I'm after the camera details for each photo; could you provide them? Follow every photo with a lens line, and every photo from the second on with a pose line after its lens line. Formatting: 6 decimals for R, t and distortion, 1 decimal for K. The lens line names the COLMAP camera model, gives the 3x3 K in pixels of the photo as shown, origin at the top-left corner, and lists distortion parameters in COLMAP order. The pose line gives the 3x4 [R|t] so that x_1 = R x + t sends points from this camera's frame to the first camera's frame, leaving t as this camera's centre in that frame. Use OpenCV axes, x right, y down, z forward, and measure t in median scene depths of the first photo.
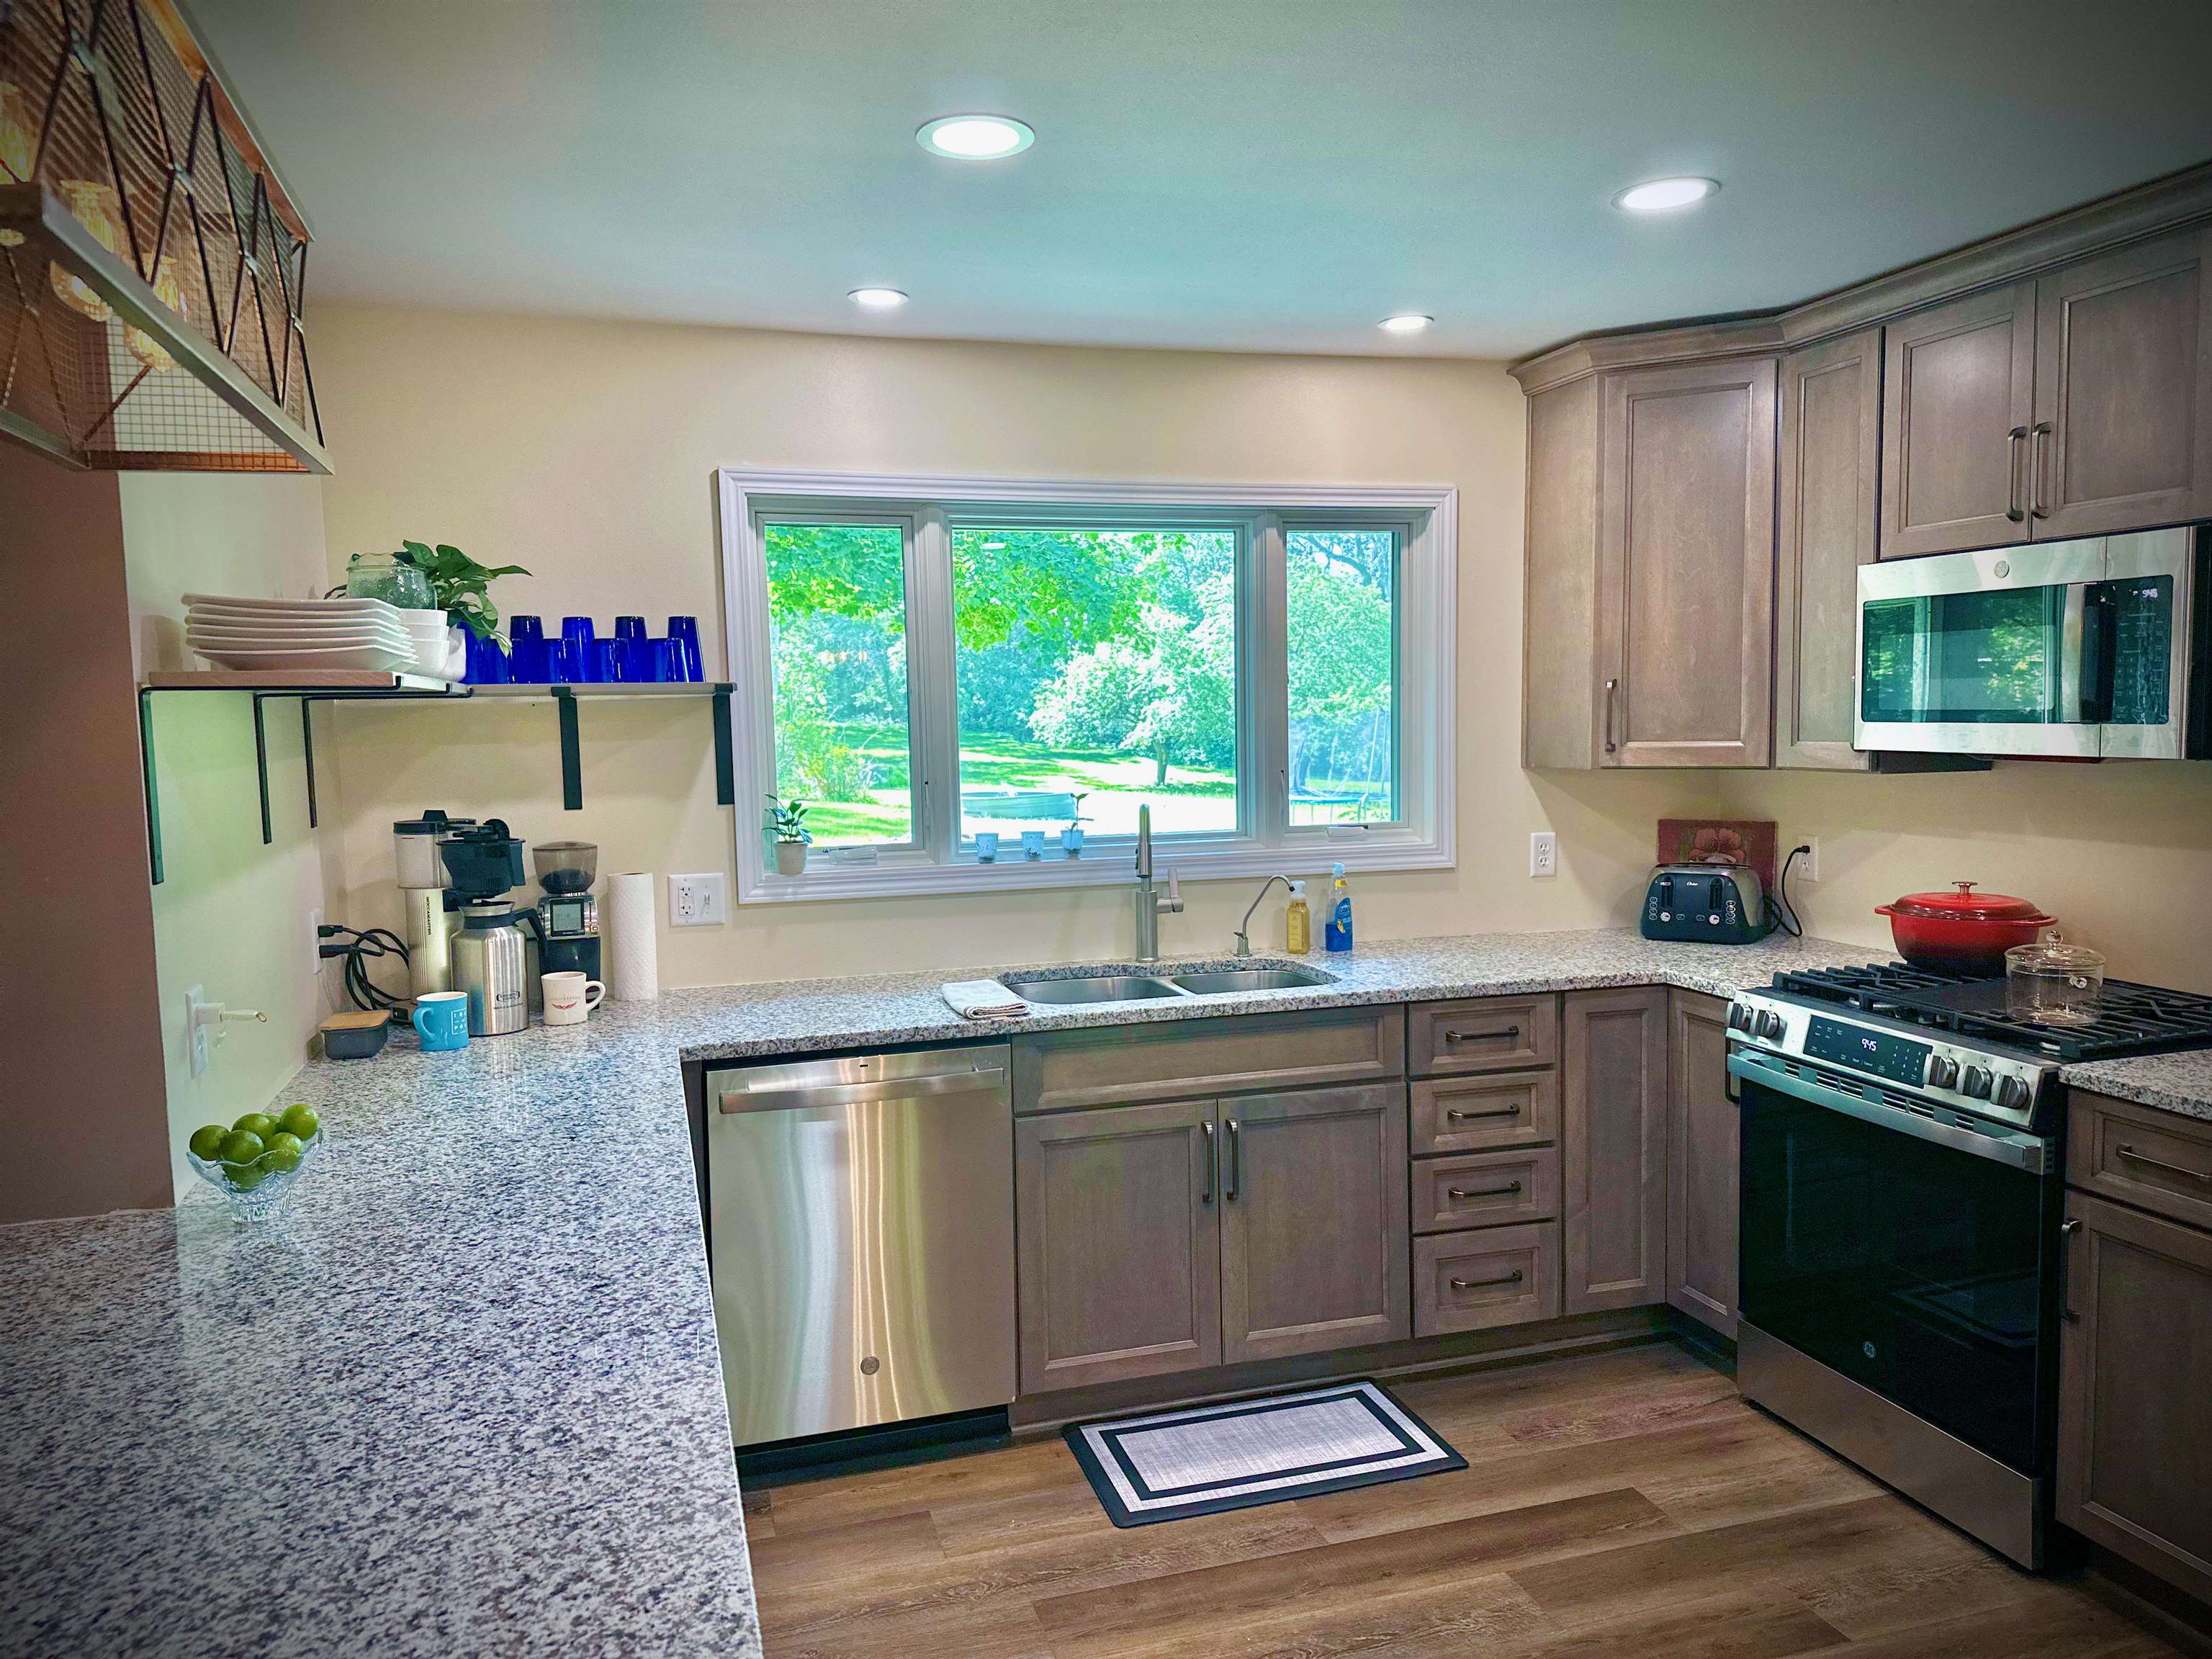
lens RADIAL K [[1522.2, 0, 1104.7], [0, 1522.2, 833.6], [0, 0, 1]] dist [0.074090, -0.067745]
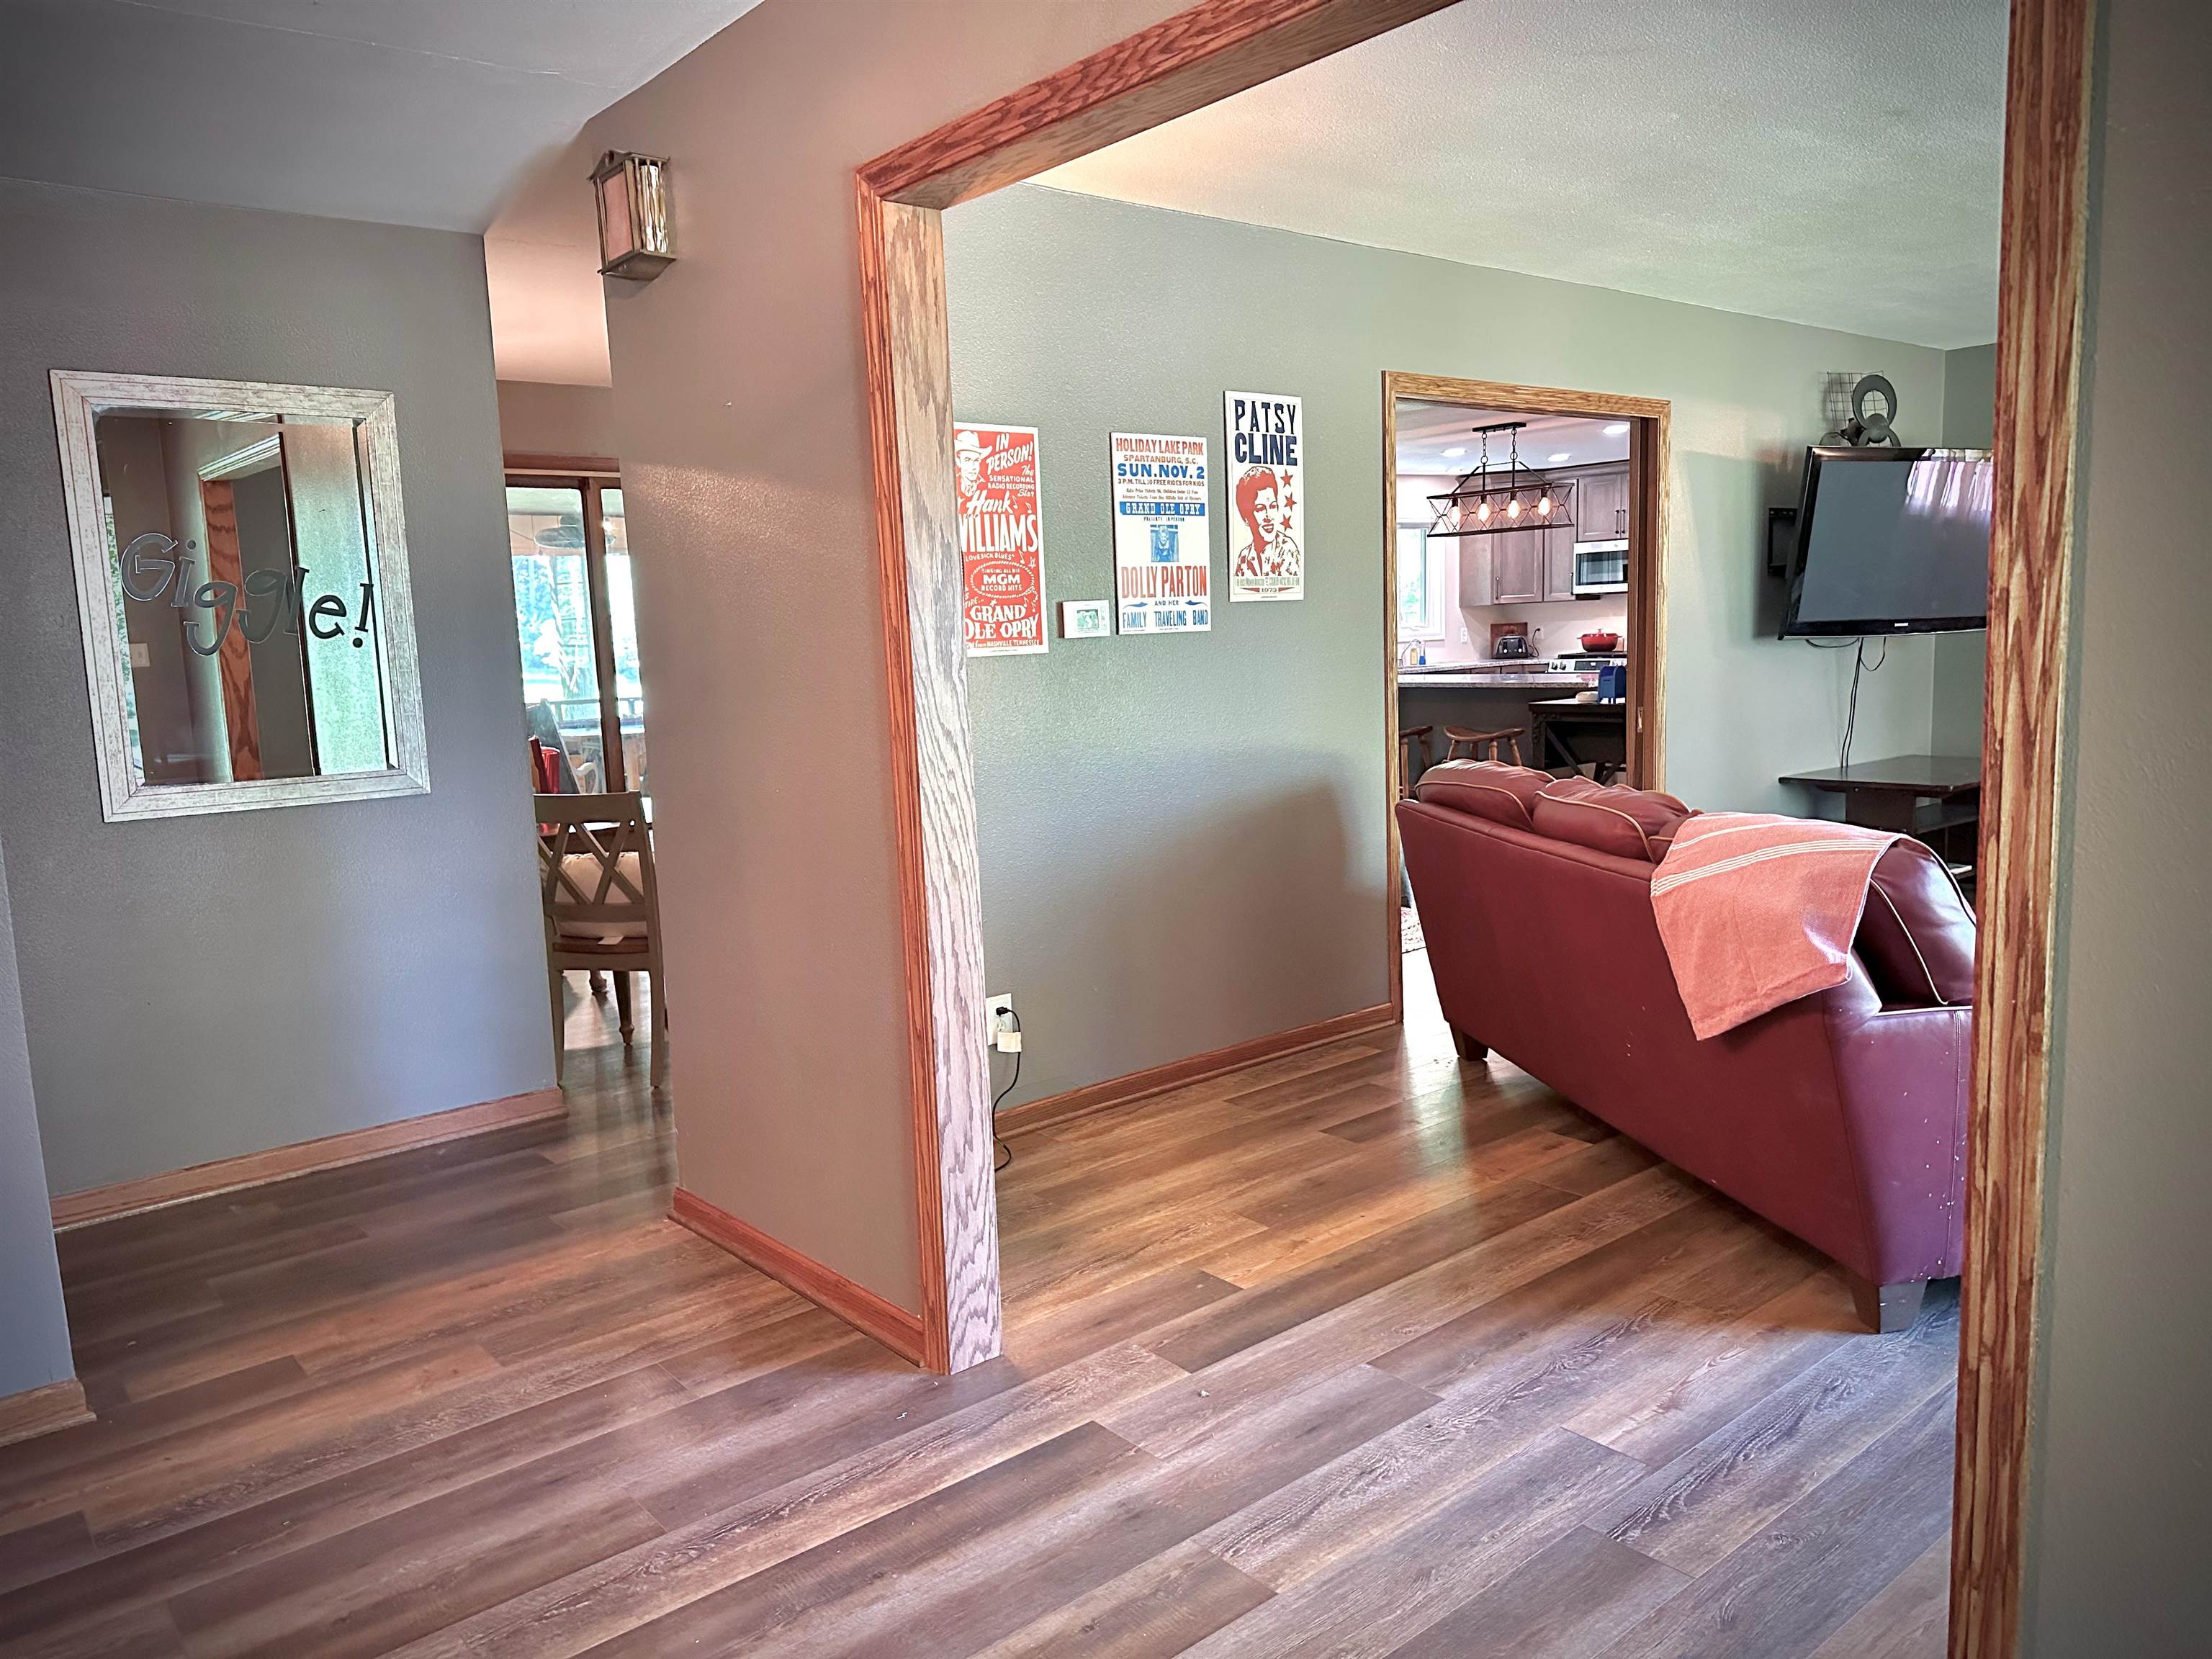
lens RADIAL K [[1522.2, 0, 1111.6], [0, 1522.2, 846.9], [0, 0, 1]] dist [0.074090, -0.067745]
pose [[0.919796, -0.071877, 0.385758, -1.856634], [0.049950, 0.996530, 0.066580, 0.232389], [-0.389205, -0.041971, 0.920195, -1.841535]]
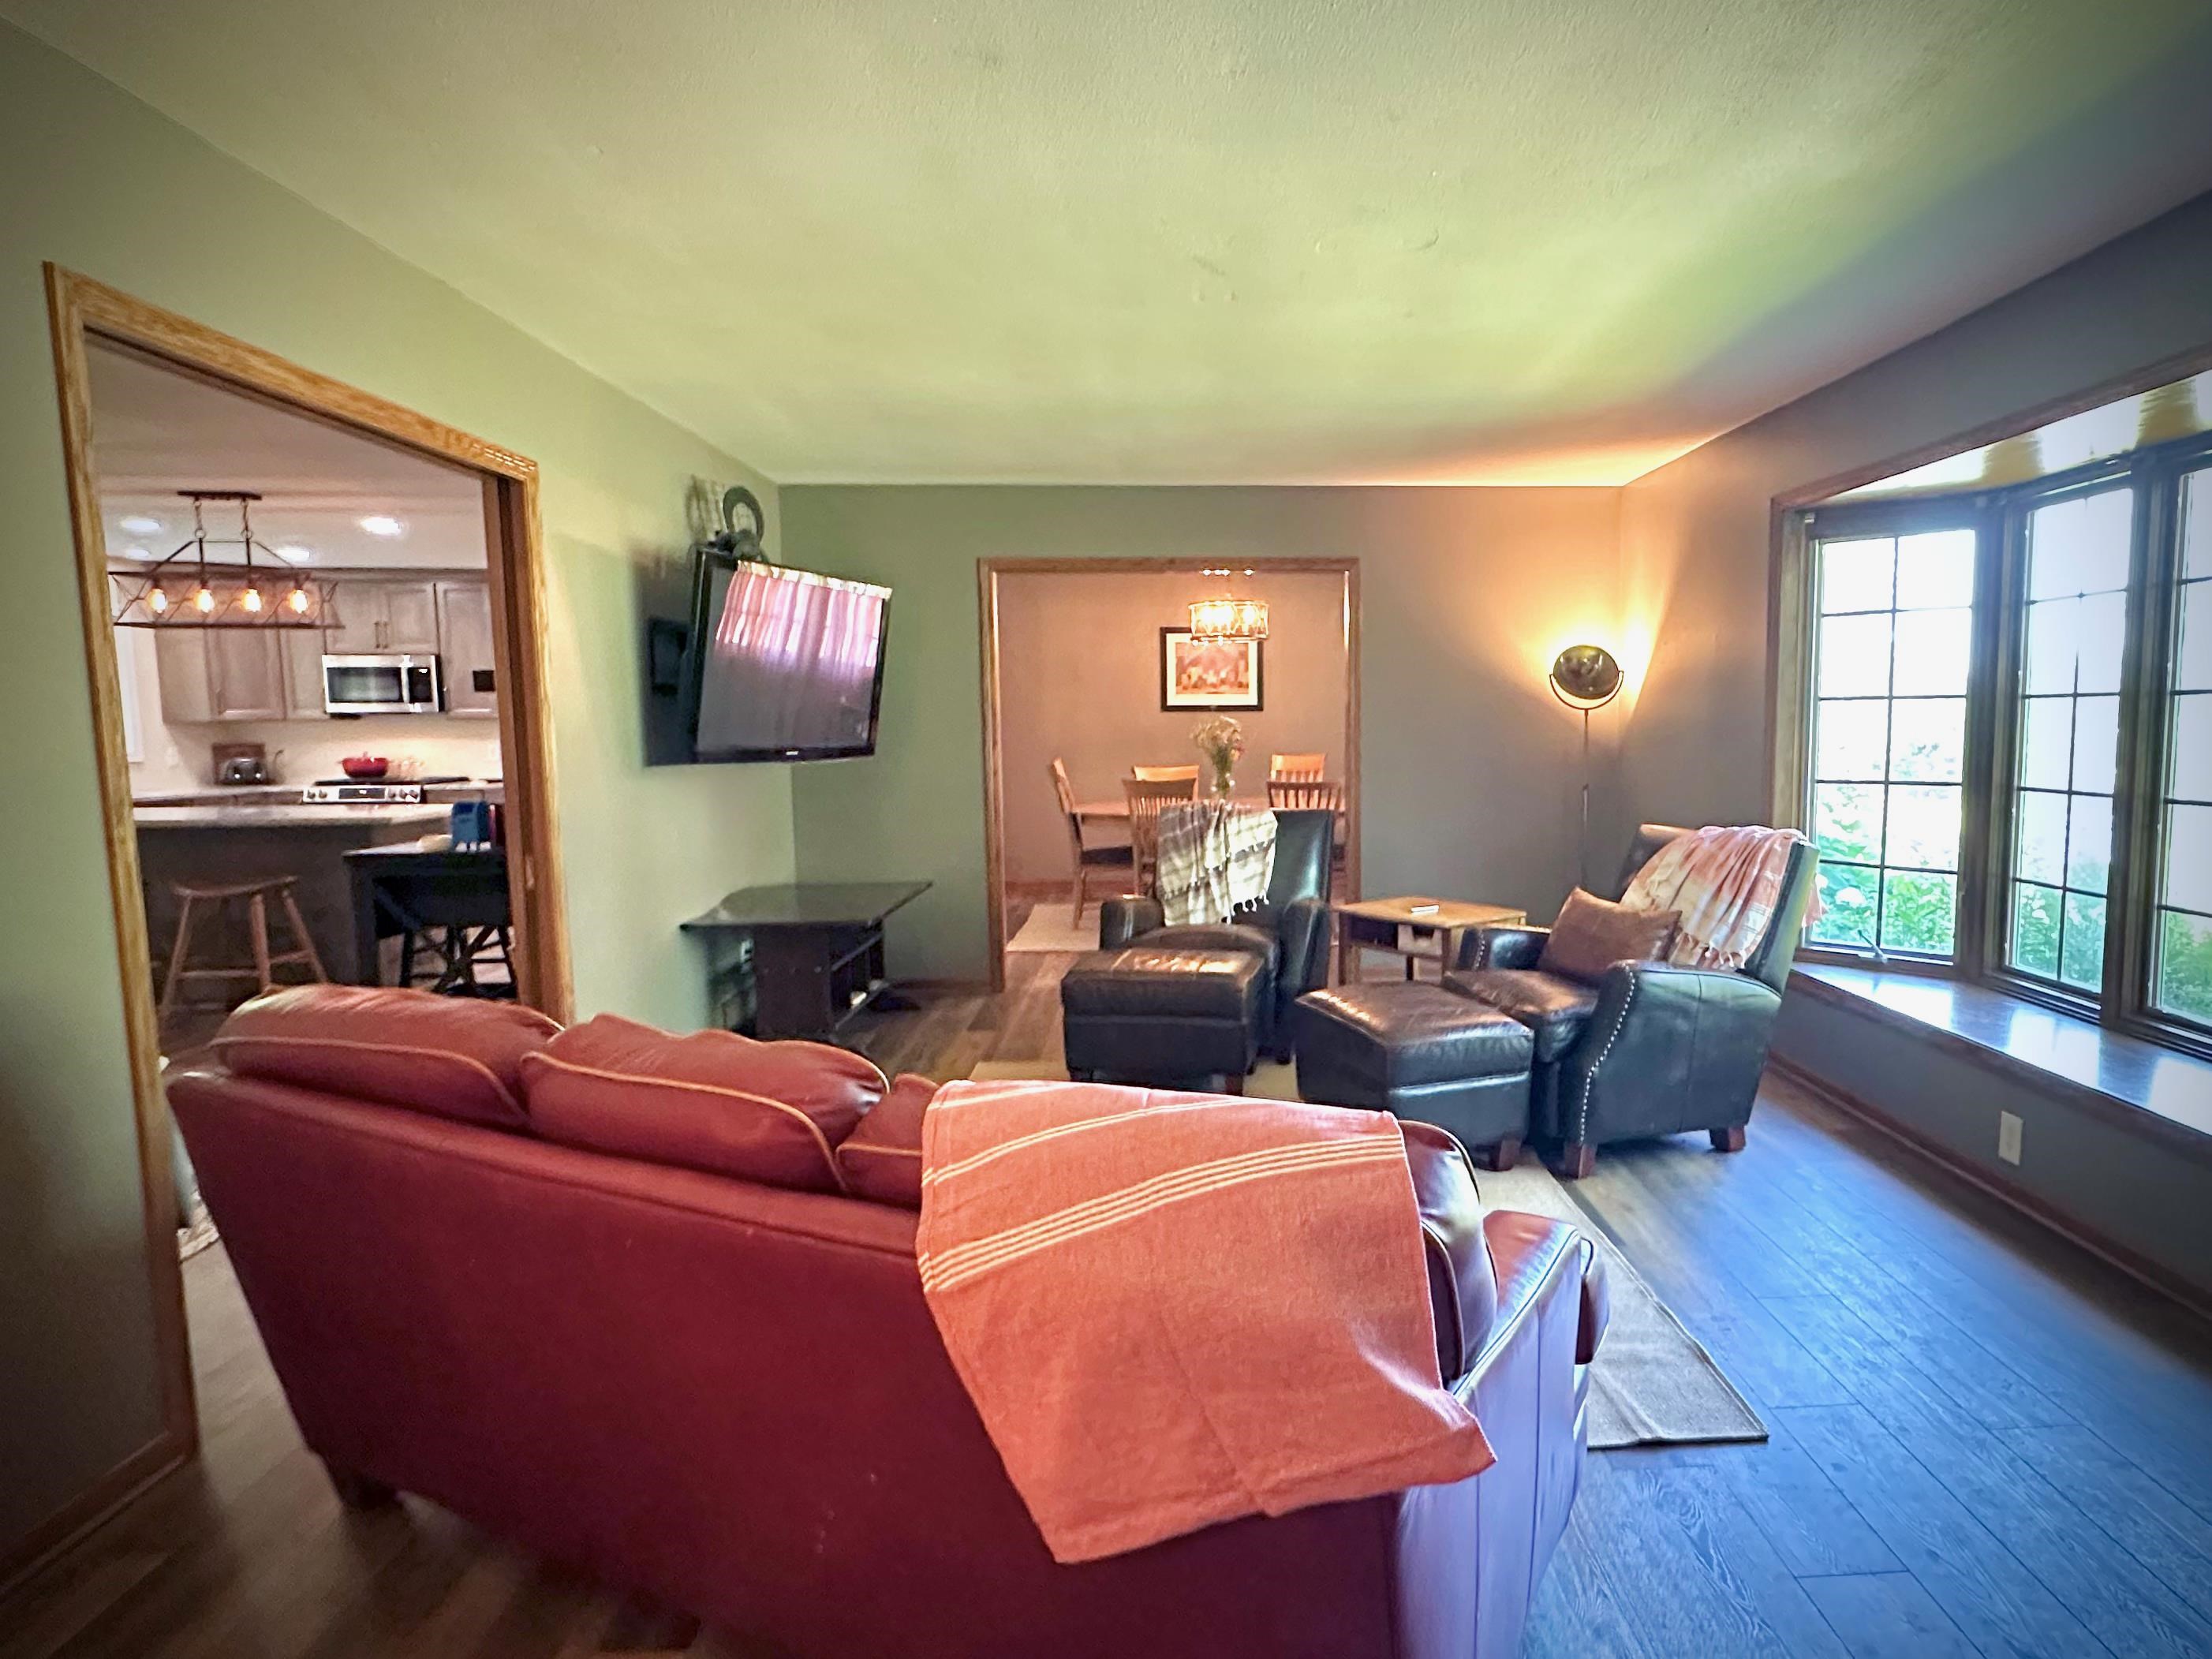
lens RADIAL K [[1268.9, 0, 1251.6], [0, 1268.9, 848.7], [0, 0, 1]] dist [-0.006024, -0.000296]
pose [[0.219292, -0.082230, 0.972188, -1.566831], [0.079742, 0.994619, 0.066140, 0.194650], [-0.972395, 0.063020, 0.224669, -1.353818]]
